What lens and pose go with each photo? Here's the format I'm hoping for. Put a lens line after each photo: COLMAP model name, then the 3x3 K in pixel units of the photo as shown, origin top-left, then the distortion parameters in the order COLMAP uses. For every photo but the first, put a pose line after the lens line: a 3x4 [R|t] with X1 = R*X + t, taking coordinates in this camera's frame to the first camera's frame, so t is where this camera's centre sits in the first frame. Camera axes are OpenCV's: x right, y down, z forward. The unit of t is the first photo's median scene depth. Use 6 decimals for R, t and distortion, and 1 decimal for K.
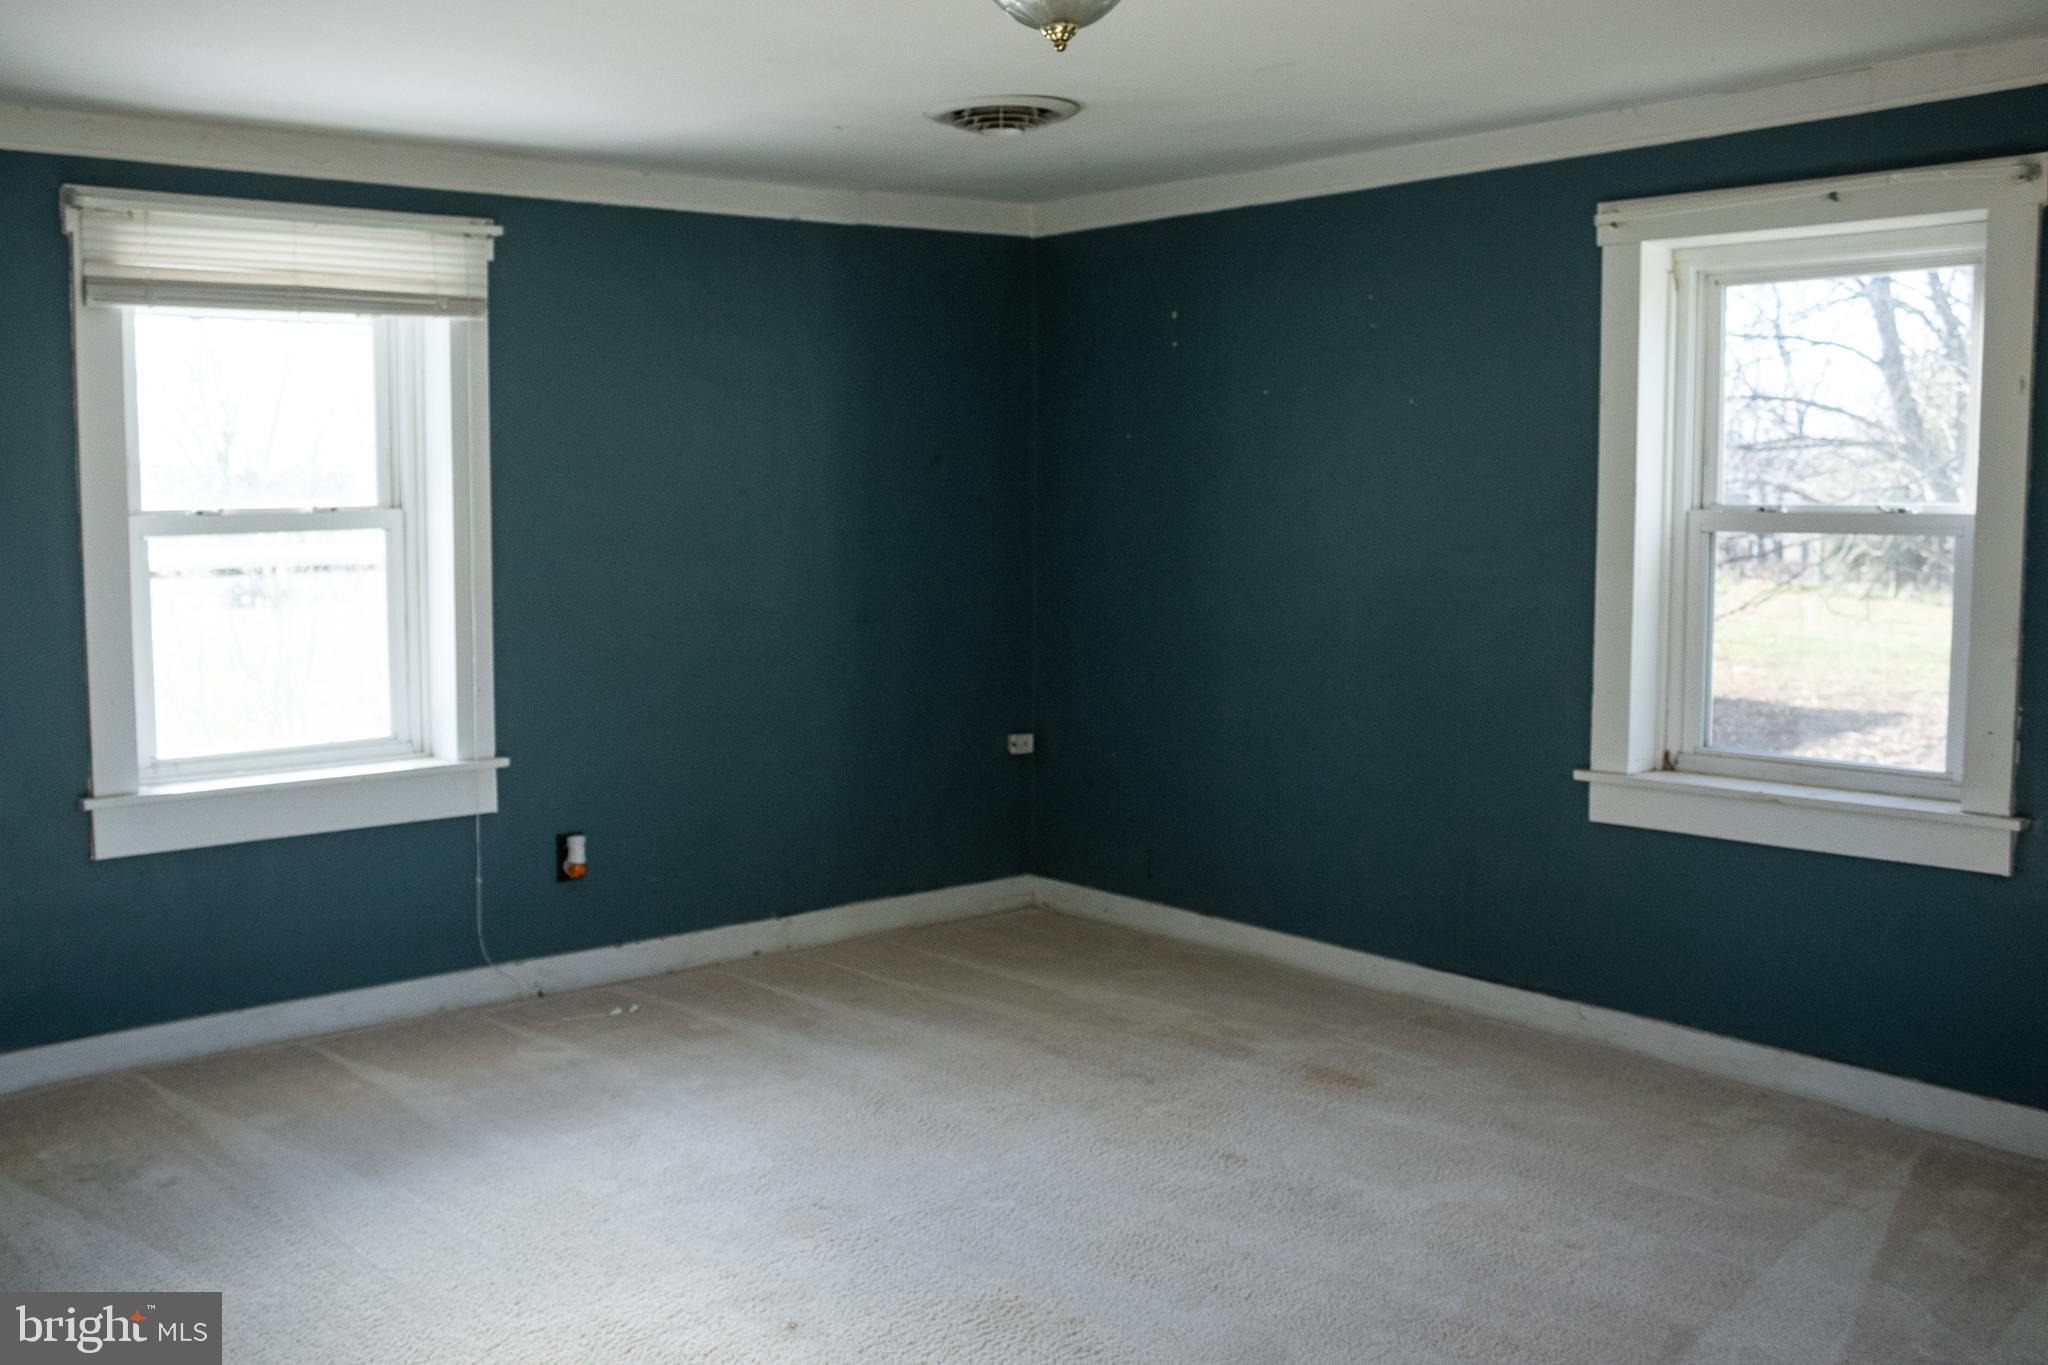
lens RADIAL K [[1929.1, 0, 1024.0], [0, 1929.1, 682.5], [0, 0, 1]] dist [-0.128212, 0.146454]
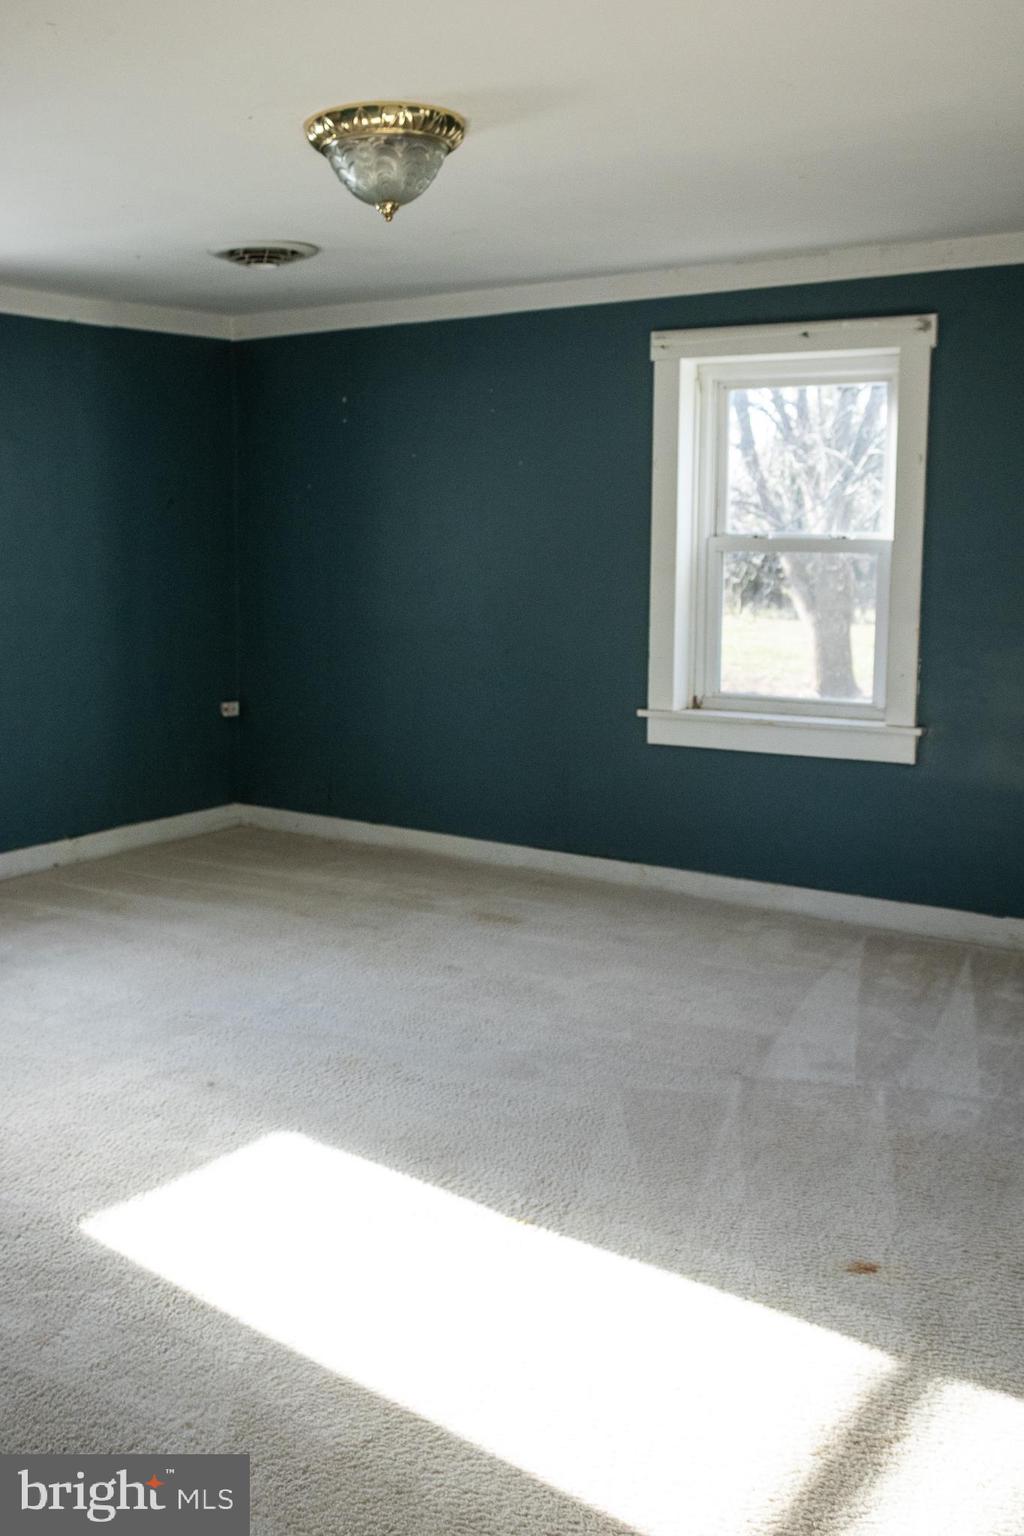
lens RADIAL K [[1446.8, 0, 532.4], [0, 1446.8, 768.2], [0, 0, 1]] dist [-0.128212, 0.146454]
pose [[0.959159, -0.038141, 0.280283, -0.122643], [0.021126, 0.997759, 0.063482, 0.018859], [-0.282076, -0.054969, 0.957816, -0.080222]]
